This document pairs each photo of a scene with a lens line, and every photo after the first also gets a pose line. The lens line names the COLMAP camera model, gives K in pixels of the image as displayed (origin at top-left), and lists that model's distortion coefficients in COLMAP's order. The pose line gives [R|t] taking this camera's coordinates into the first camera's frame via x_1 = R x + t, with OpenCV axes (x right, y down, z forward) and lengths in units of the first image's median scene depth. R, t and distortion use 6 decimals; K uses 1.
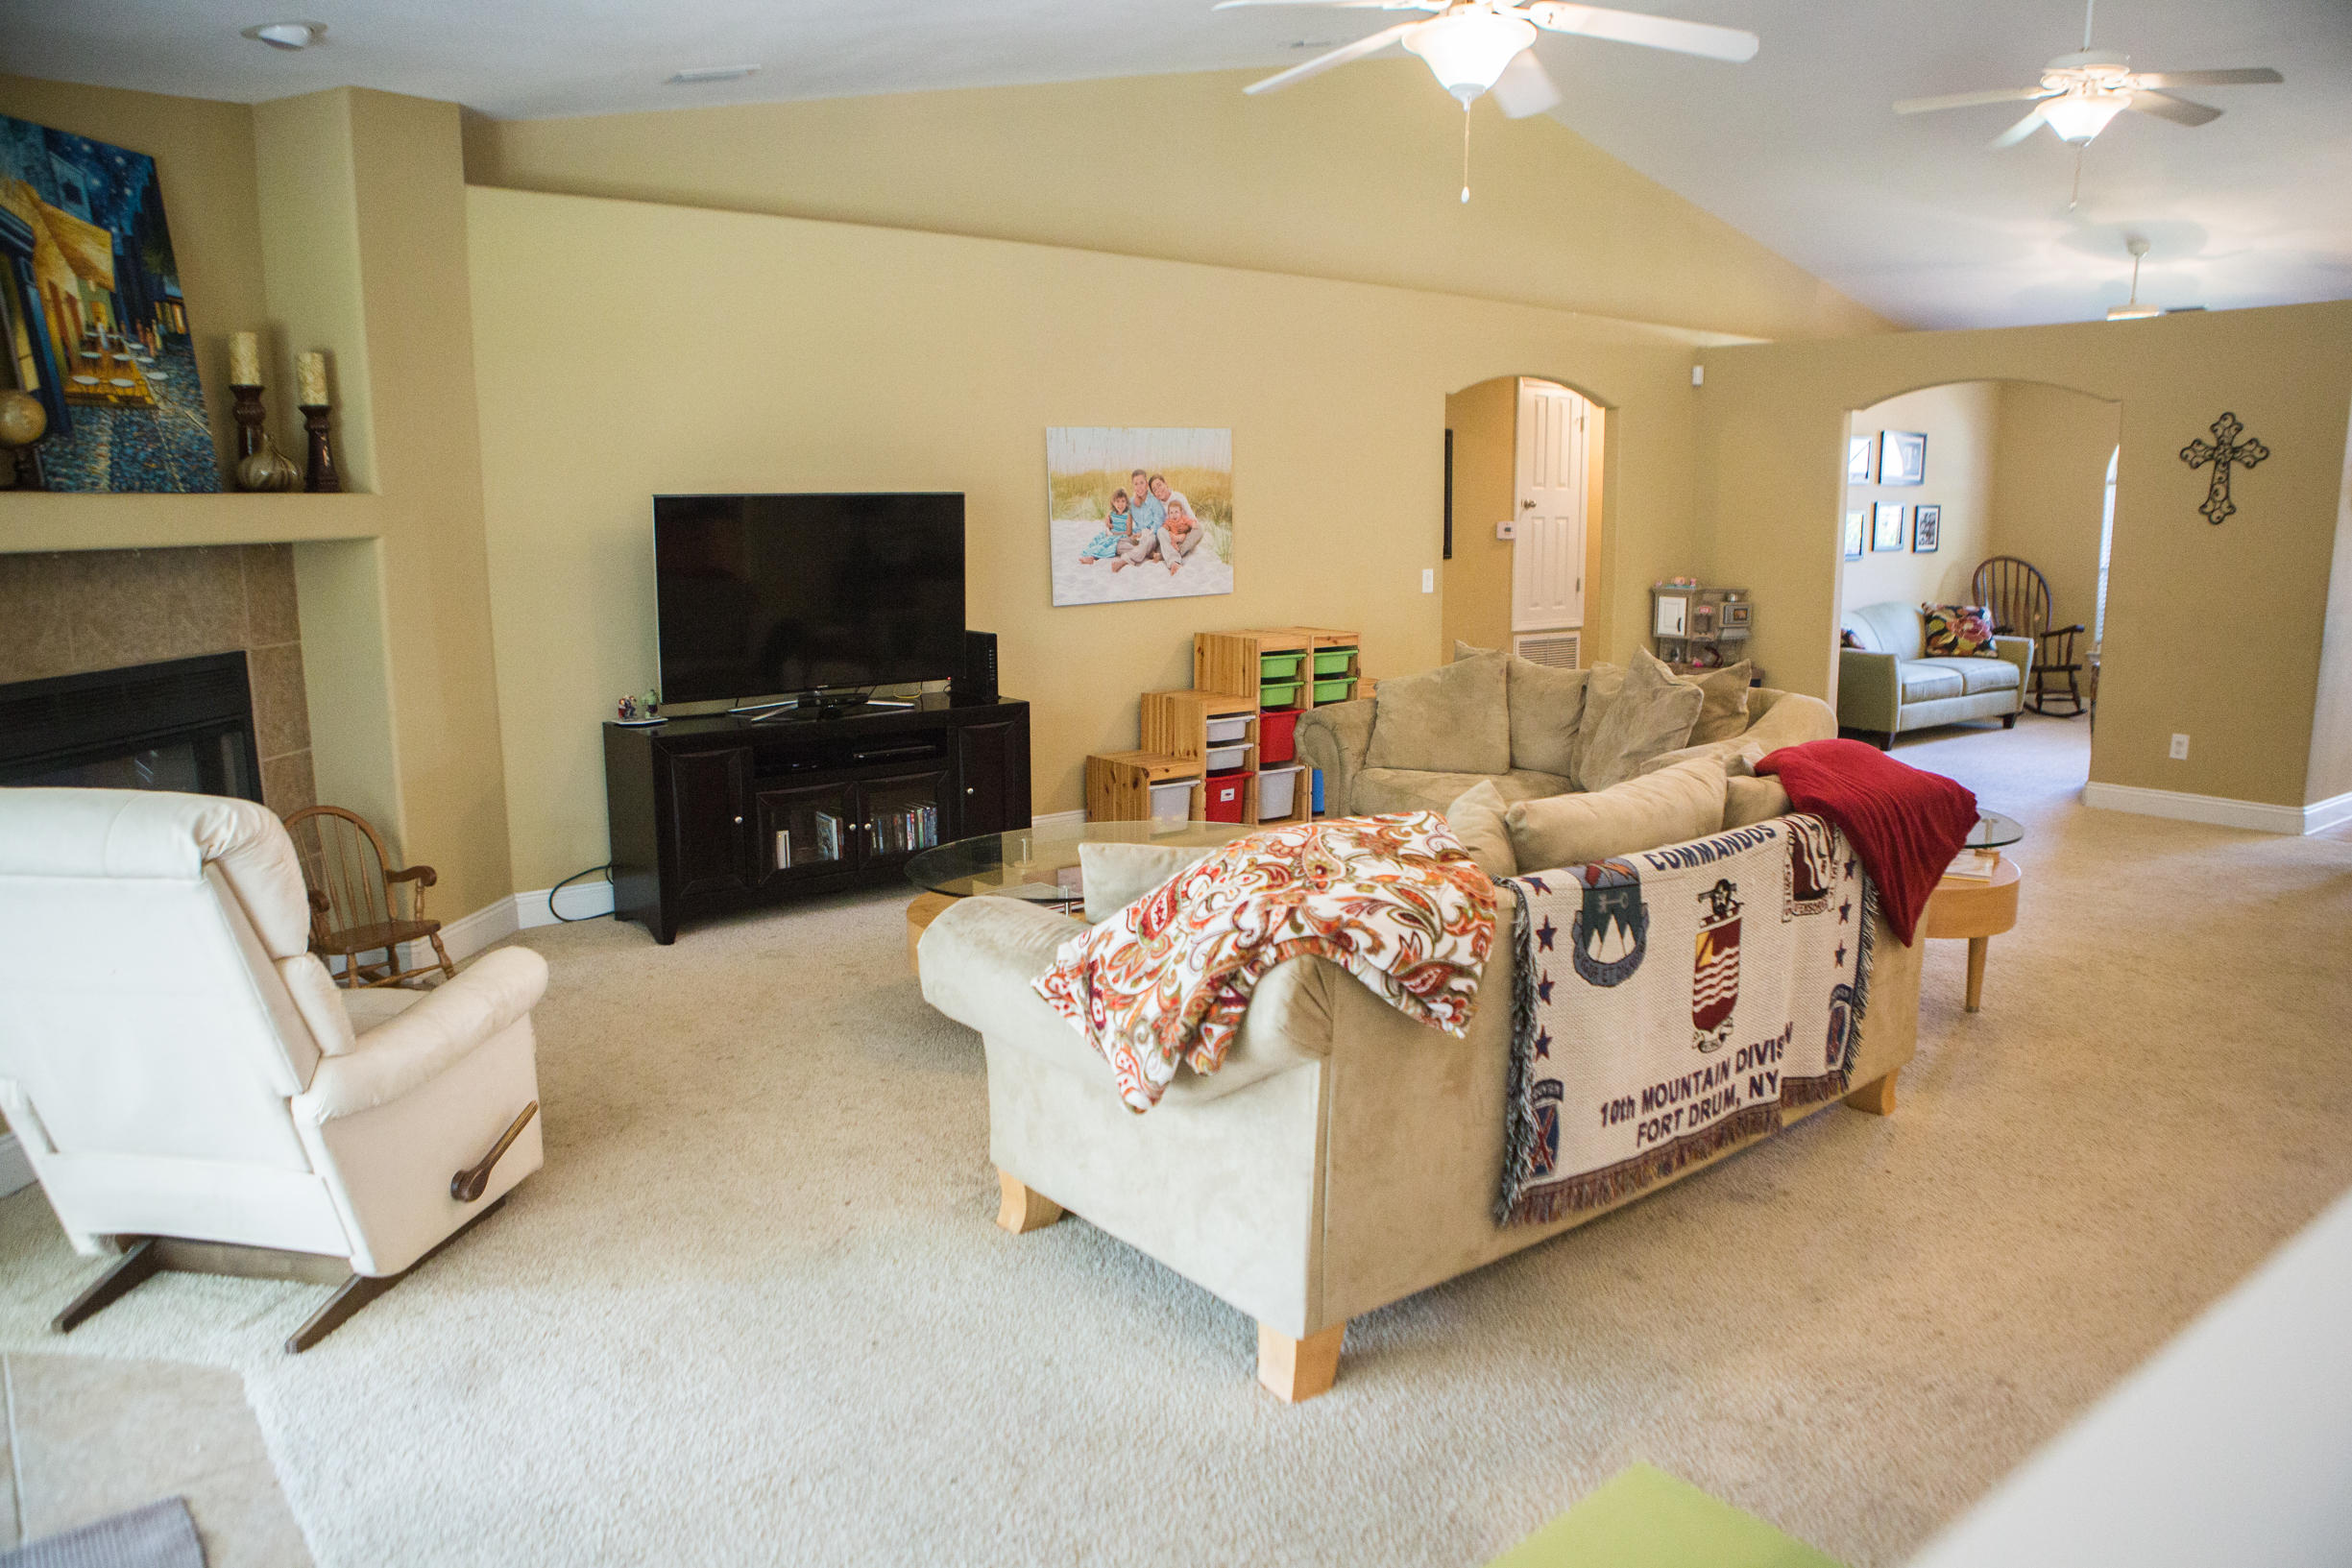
lens RADIAL K [[1604.2, 0, 1135.0], [0, 1604.2, 823.4], [0, 0, 1]] dist [-0.092893, 0.053258]
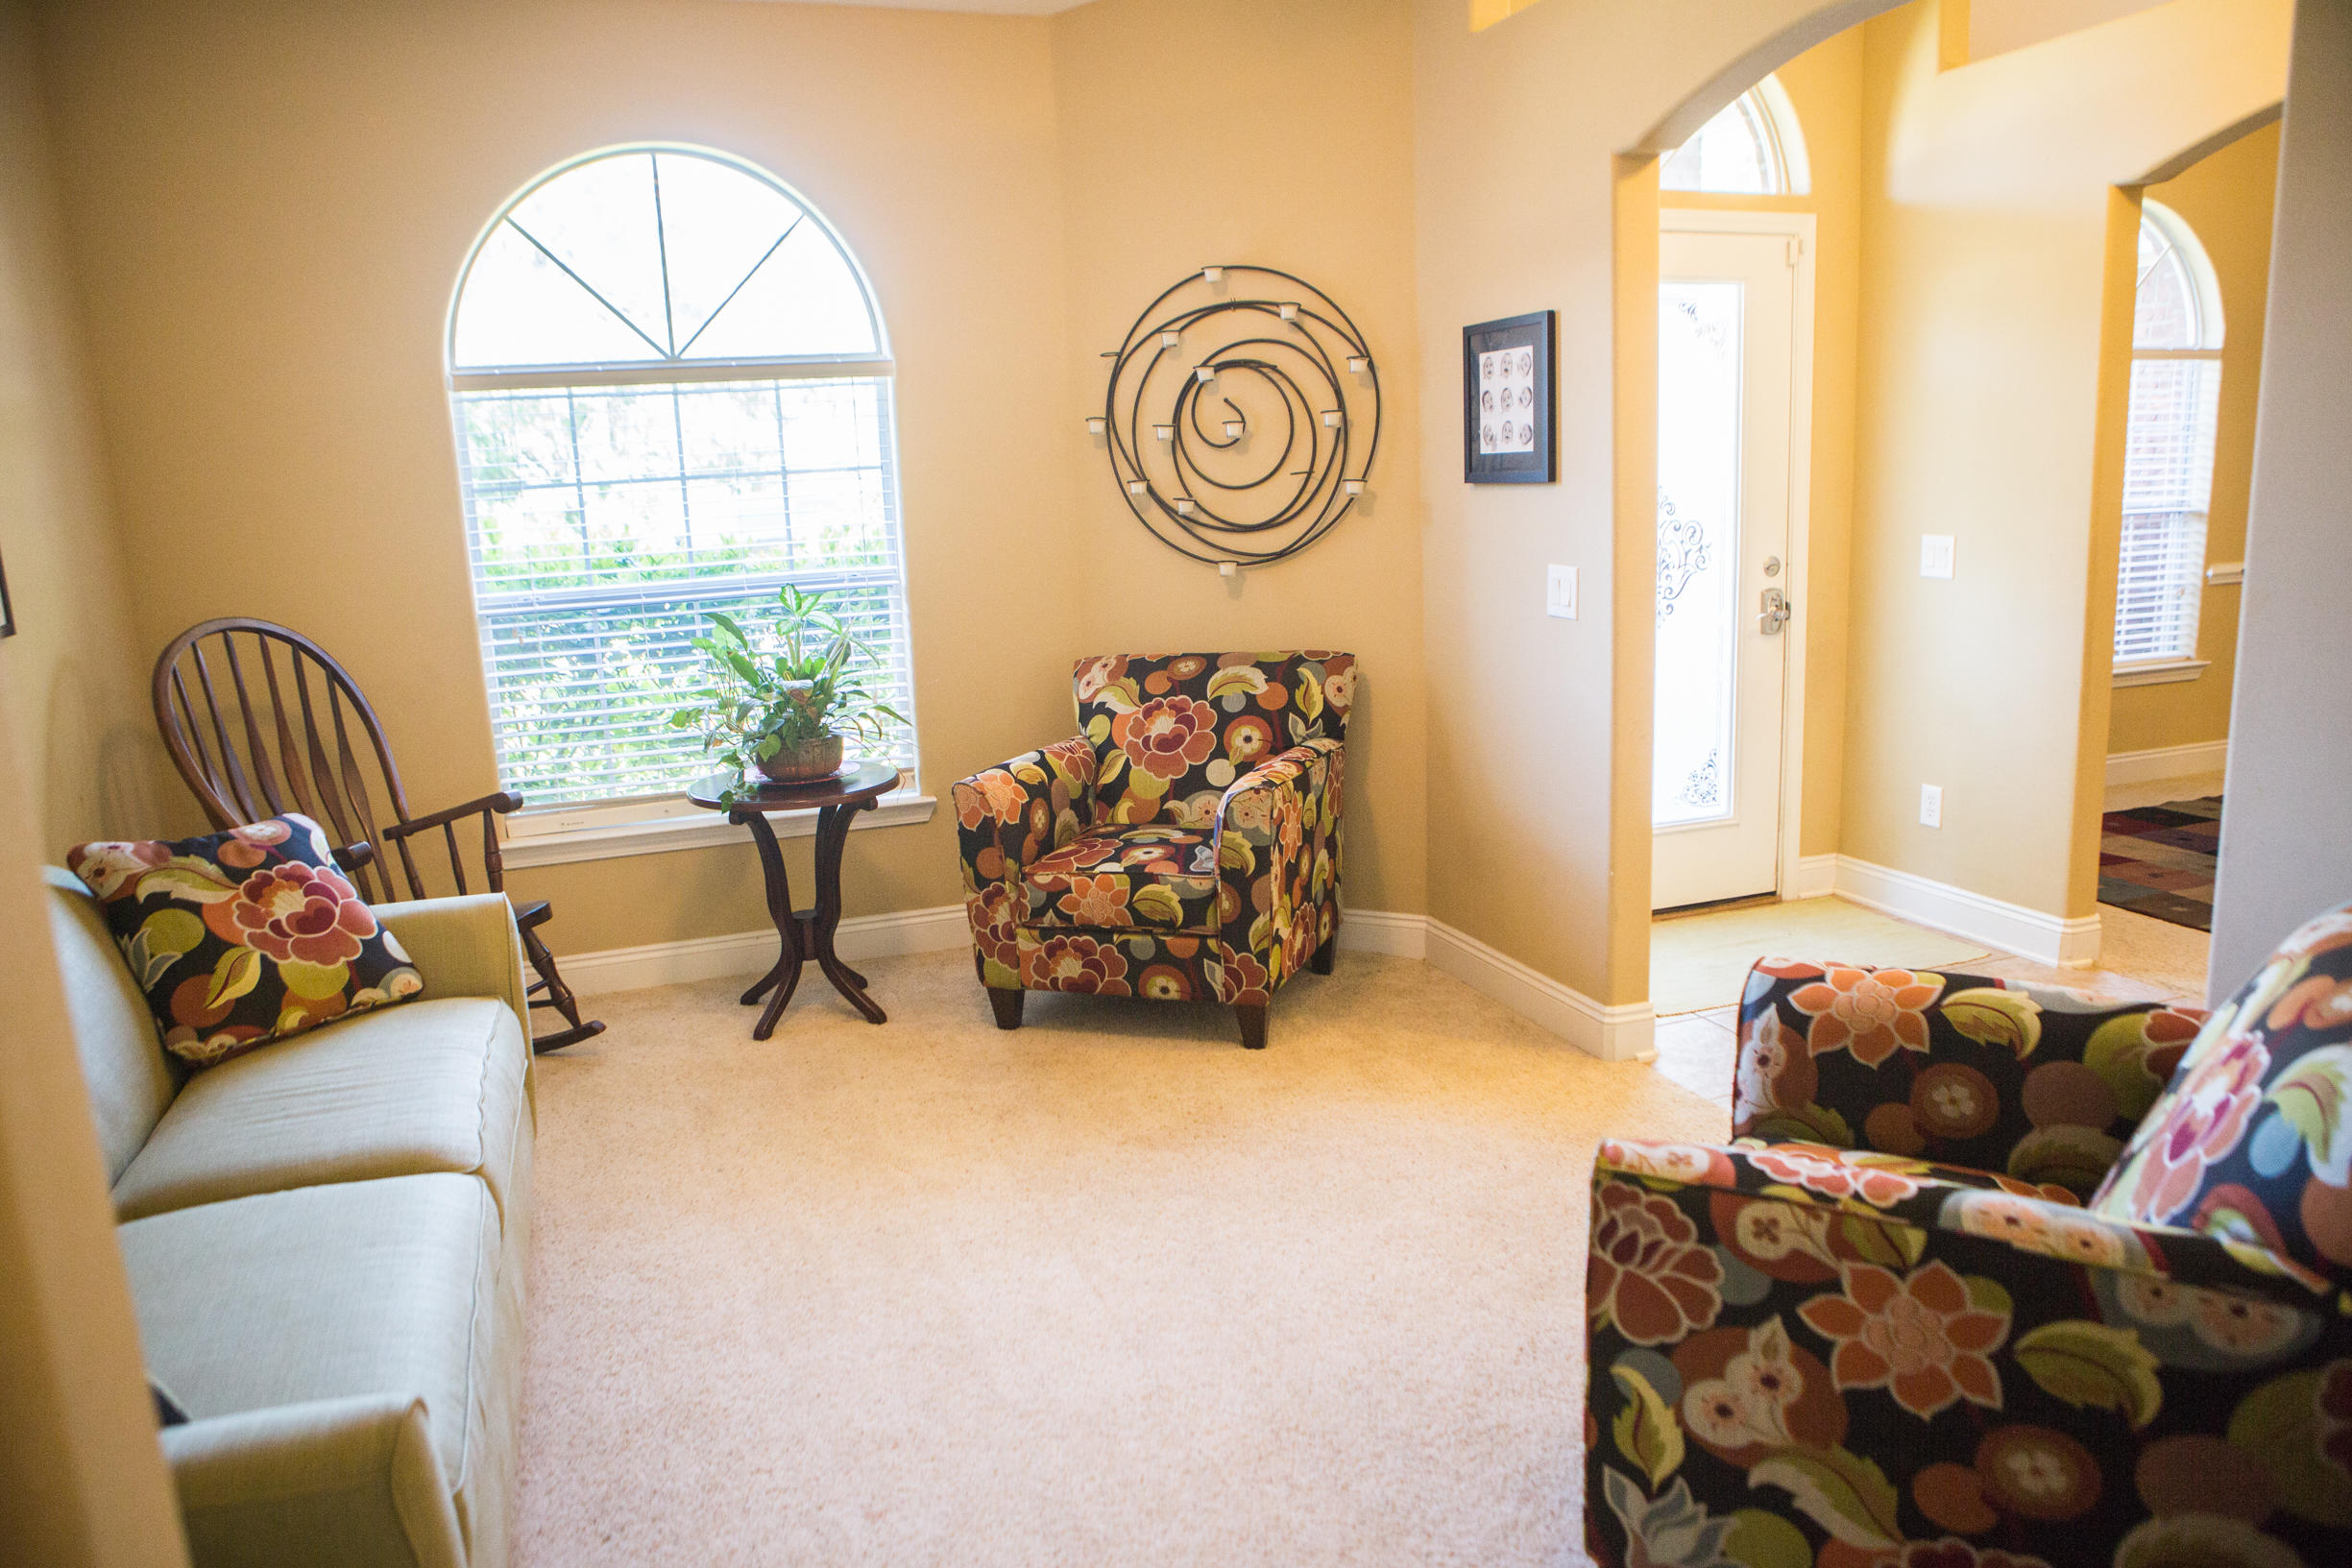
lens RADIAL K [[1604.2, 0, 1172.4], [0, 1604.2, 782.5], [0, 0, 1]] dist [-0.092893, 0.053258]
pose [[0.299852, -0.204213, 0.931872, 0.390035], [0.222986, 0.964764, 0.139670, -0.174049], [-0.927559, 0.165914, 0.334823, 0.897322]]
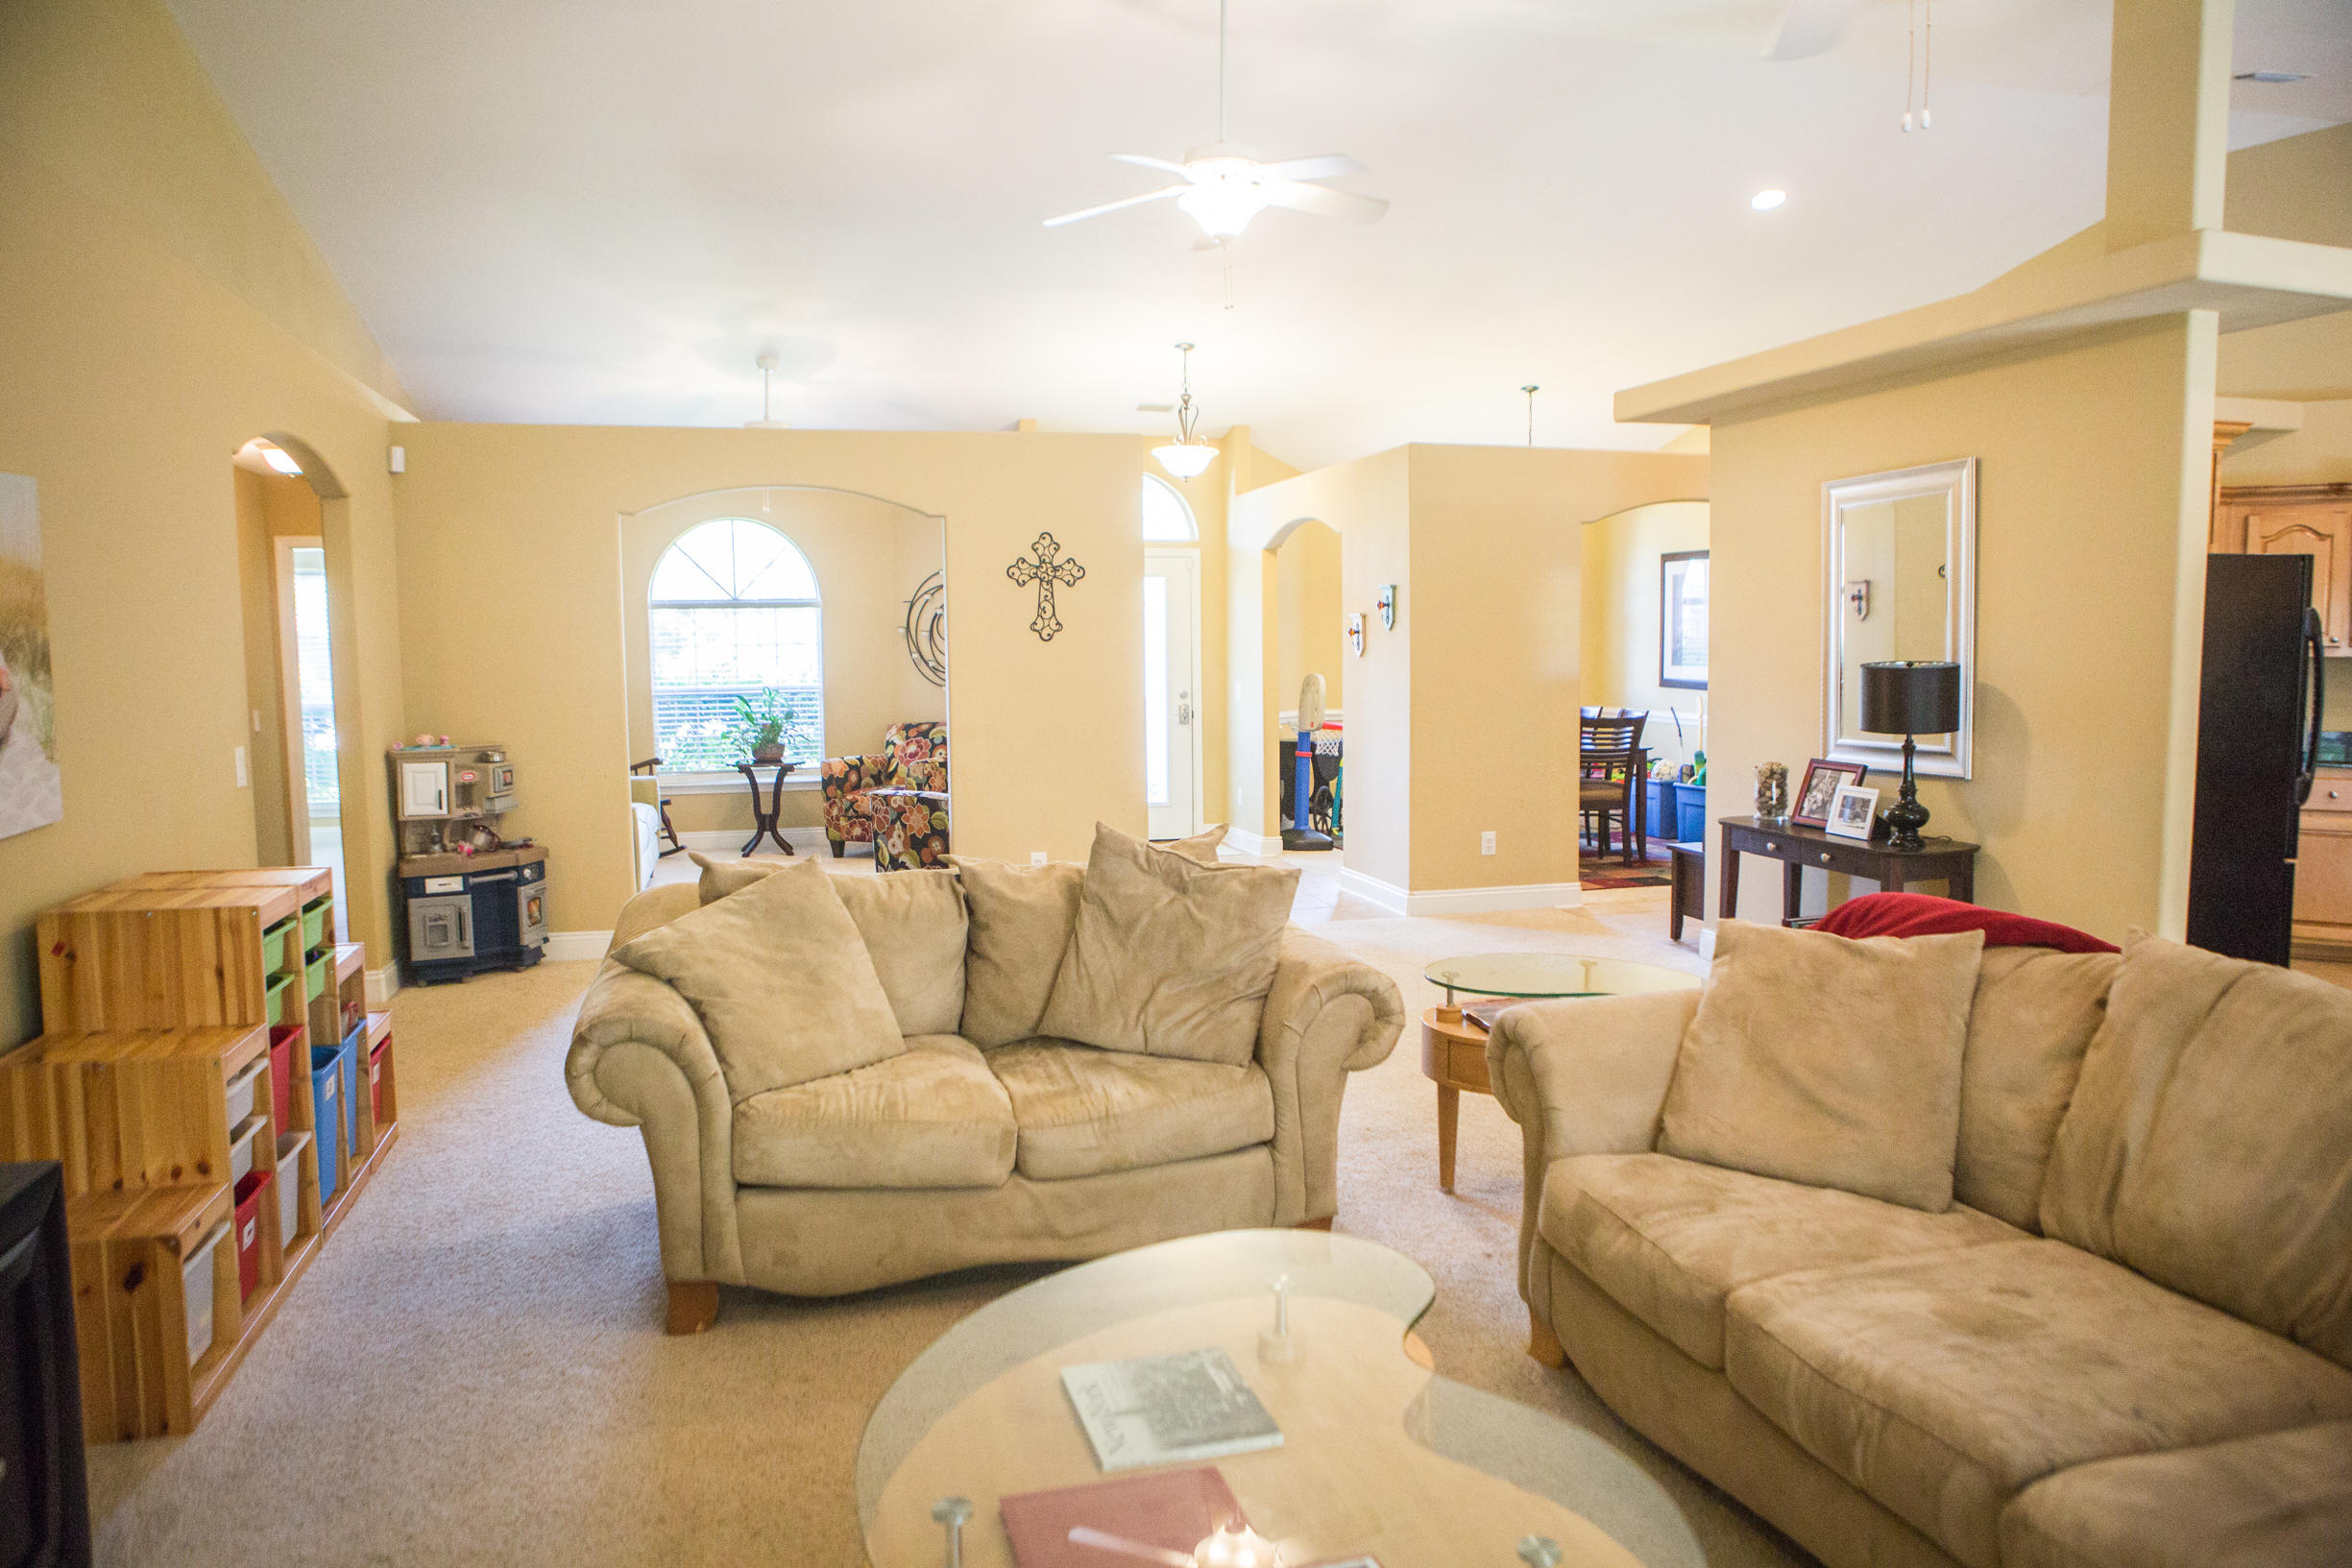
lens RADIAL K [[1604.2, 0, 1176.1], [0, 1604.2, 784.2], [0, 0, 1]] dist [-0.092893, 0.053258]
pose [[0.386150, -0.087789, 0.918249, -0.181535], [0.189240, 0.981827, 0.014287, -0.079382], [-0.902816, 0.168253, 0.395746, 0.415649]]
